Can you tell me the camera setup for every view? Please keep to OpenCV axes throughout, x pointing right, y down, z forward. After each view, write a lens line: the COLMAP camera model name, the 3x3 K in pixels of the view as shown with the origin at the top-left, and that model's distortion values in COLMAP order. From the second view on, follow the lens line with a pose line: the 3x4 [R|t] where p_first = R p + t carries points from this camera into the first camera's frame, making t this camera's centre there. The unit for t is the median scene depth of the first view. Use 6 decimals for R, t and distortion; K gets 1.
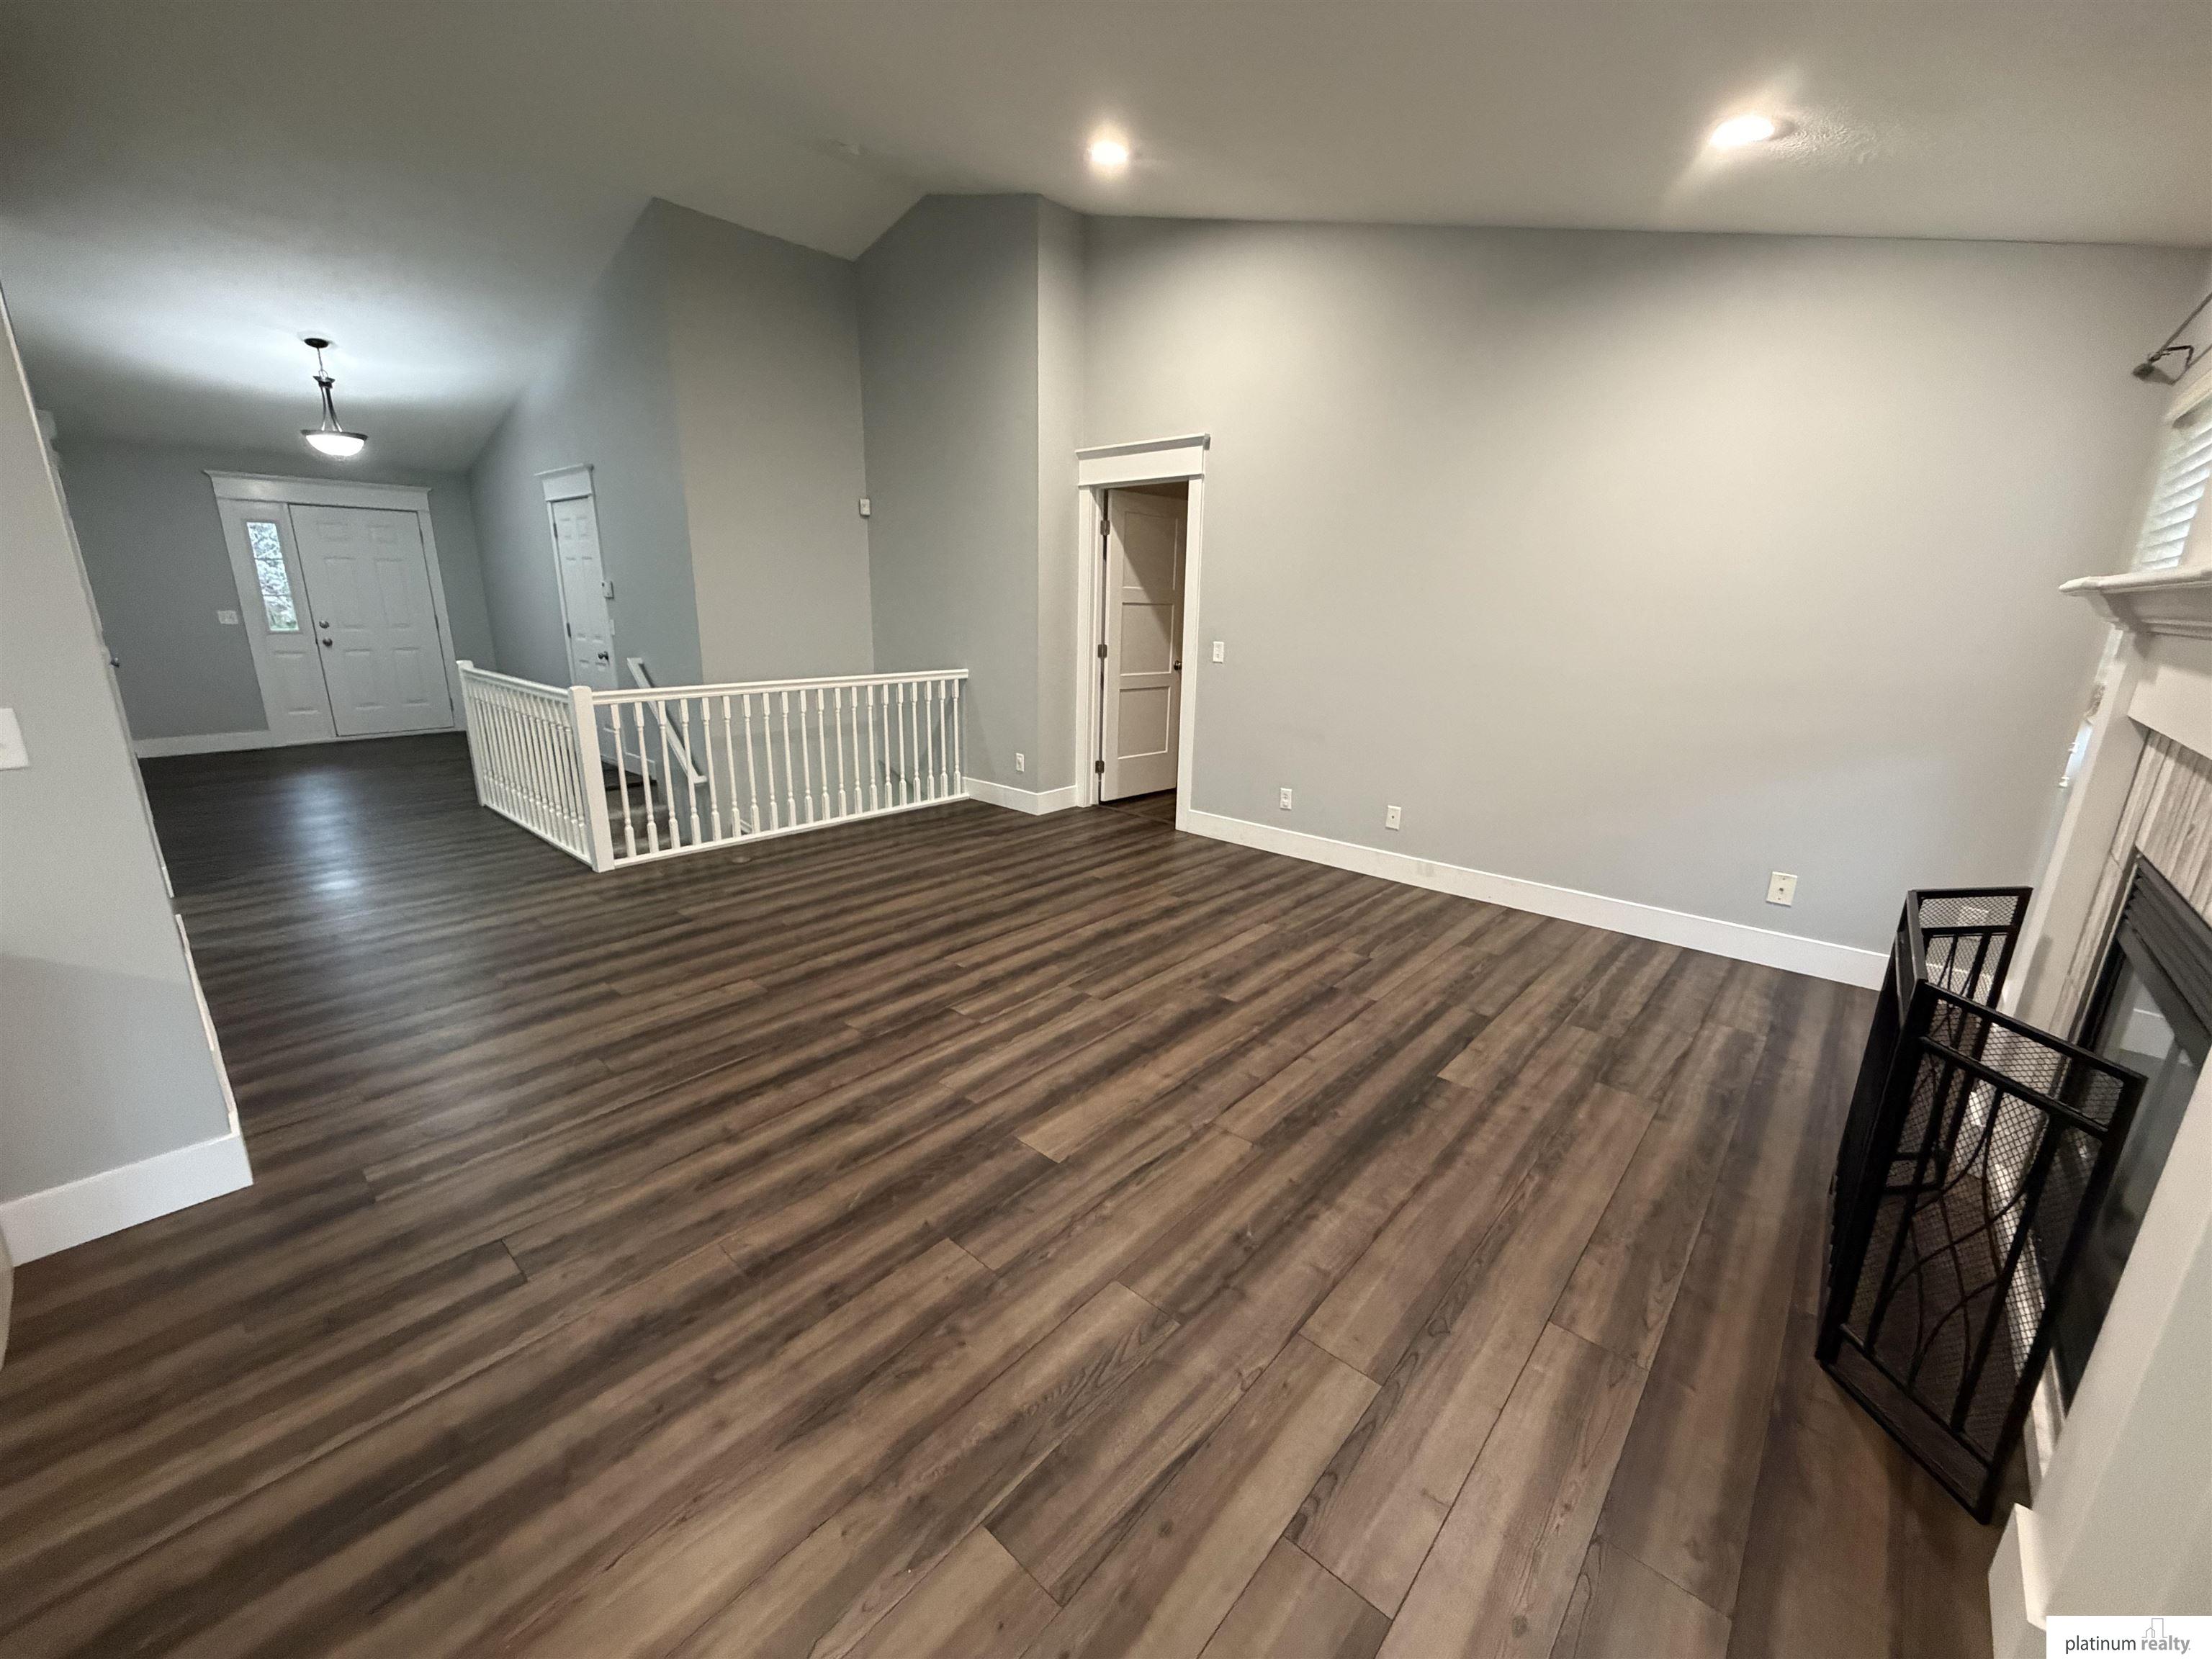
lens RADIAL K [[879.9, 0, 1098.2], [0, 879.9, 831.9], [0, 0, 1]] dist [0.000032, -0.000251]
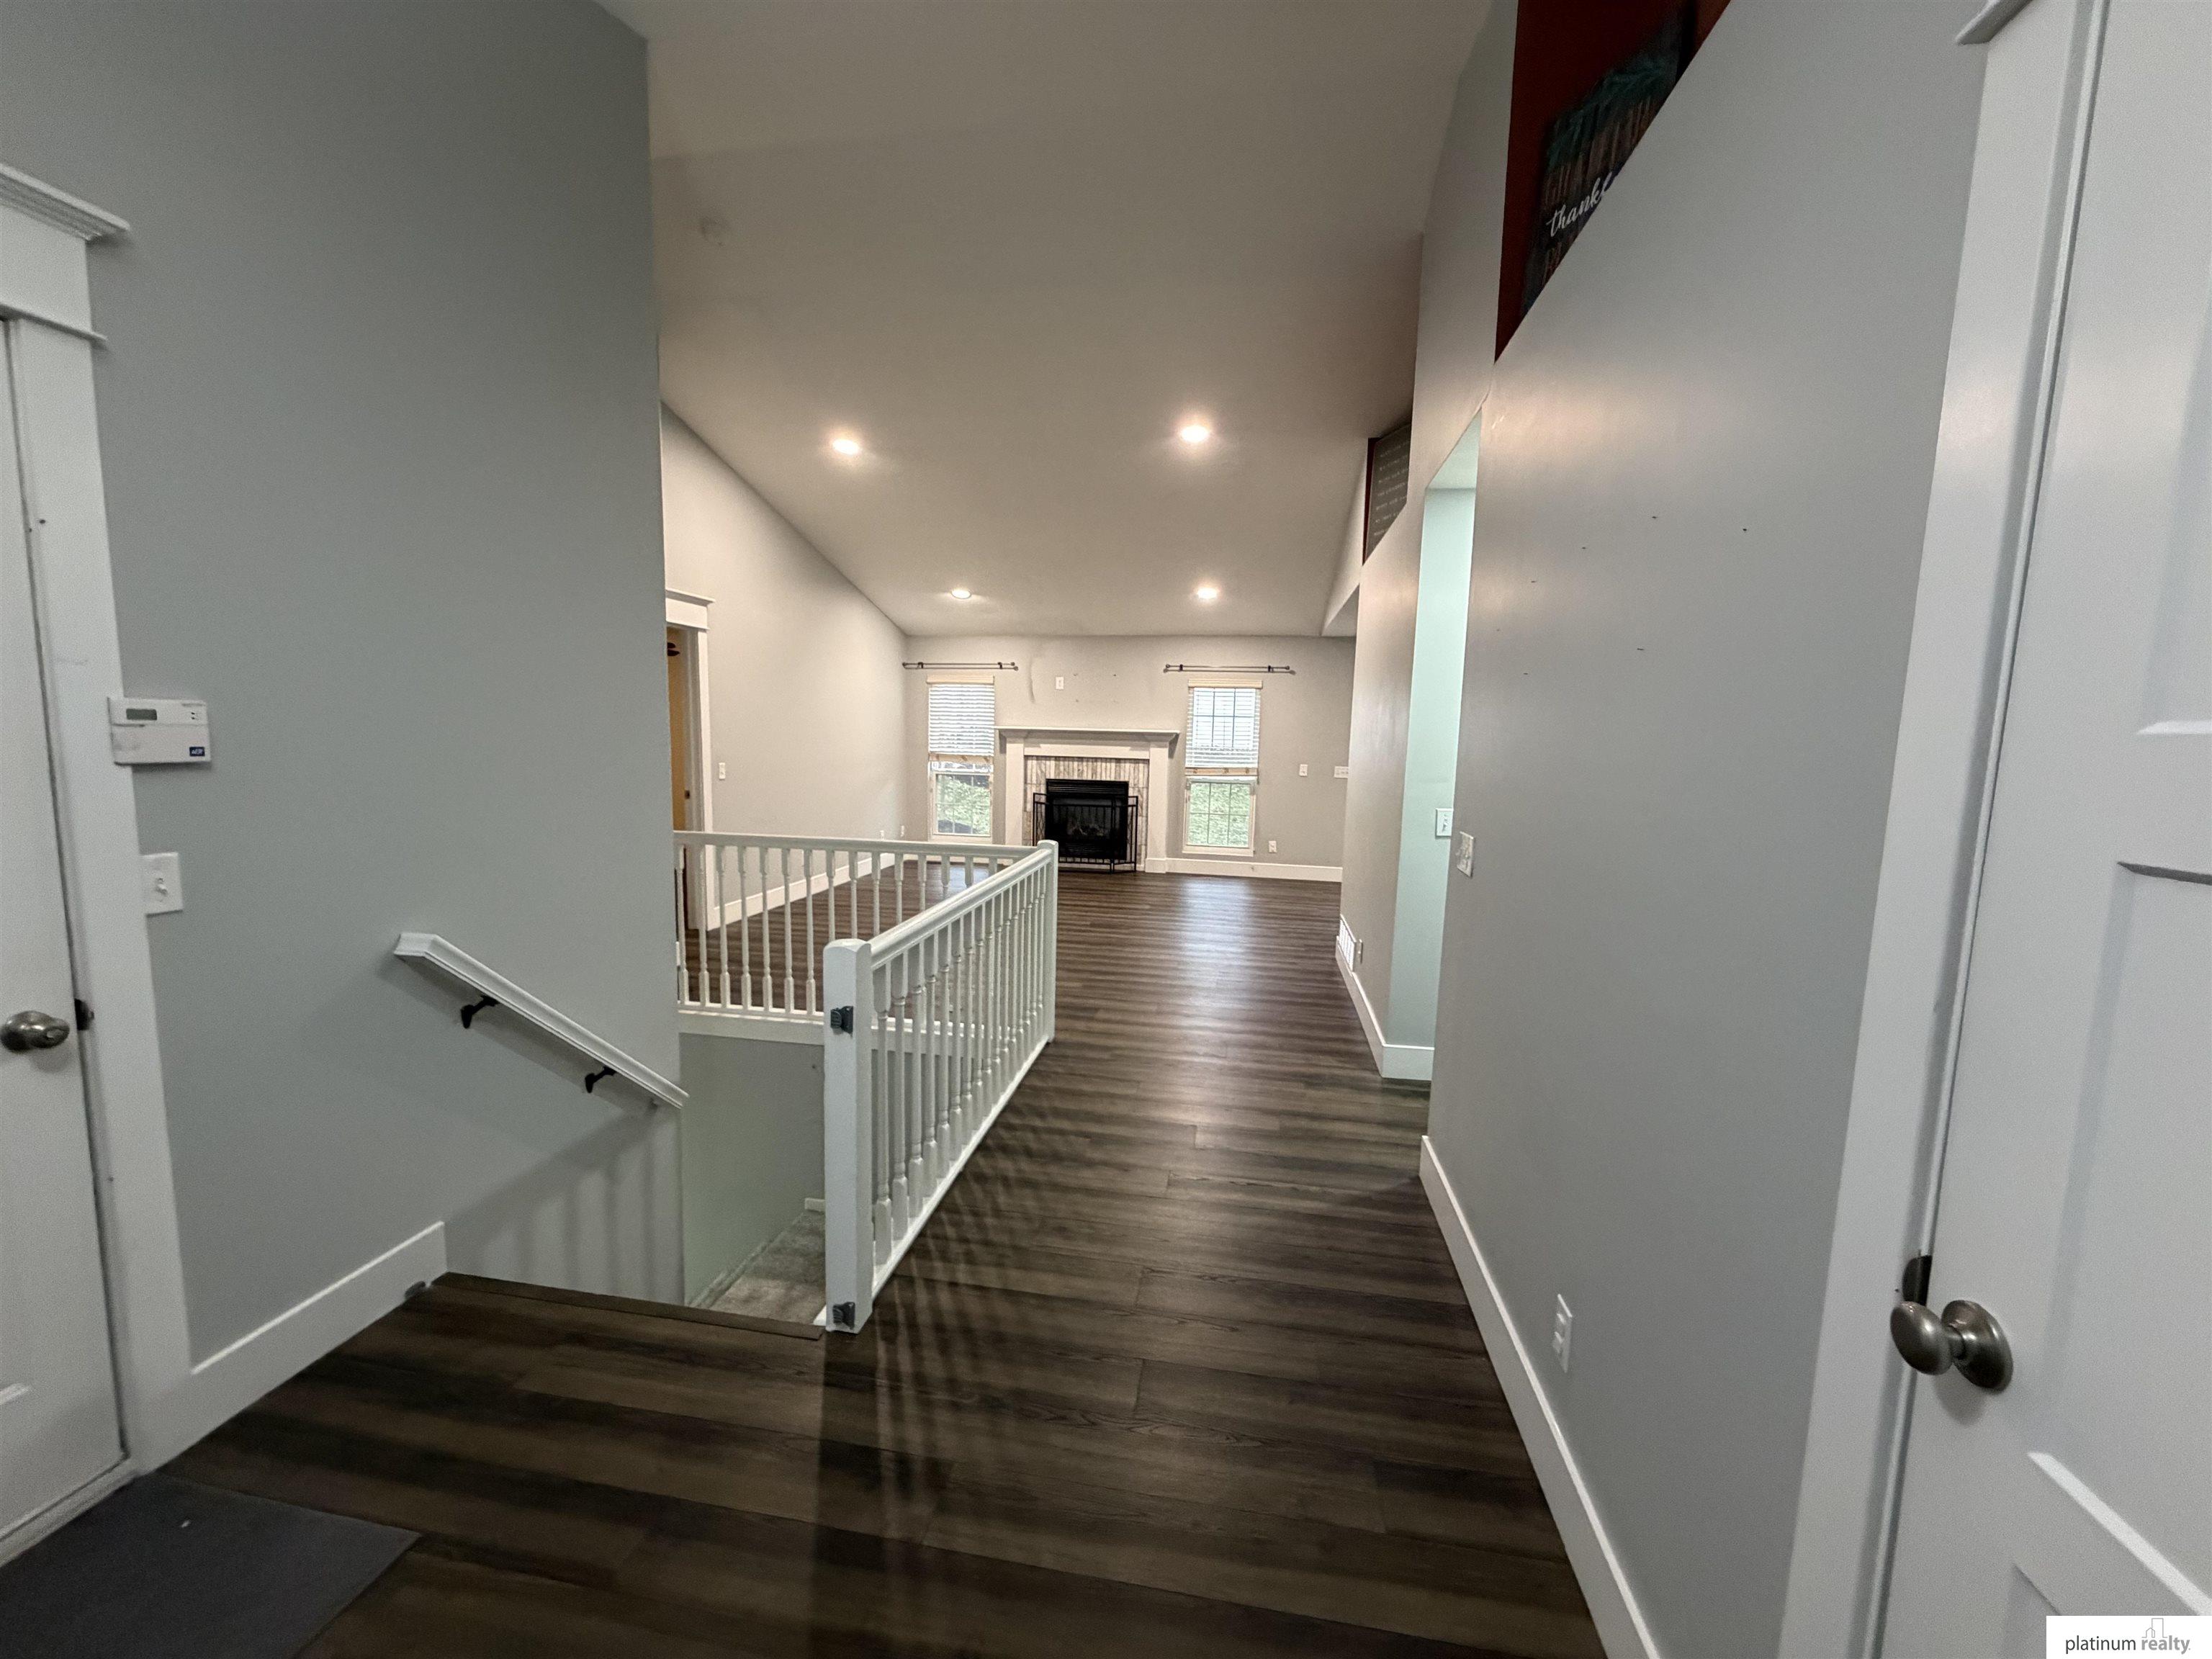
lens RADIAL K [[879.9, 0, 1098.2], [0, 879.9, 831.9], [0, 0, 1]] dist [0.000032, -0.000251]
pose [[-0.528602, -0.124722, 0.839657, -1.204119], [0.188158, 0.947327, 0.259169, -0.351250], [-0.827754, 0.294986, -0.477291, 1.204142]]
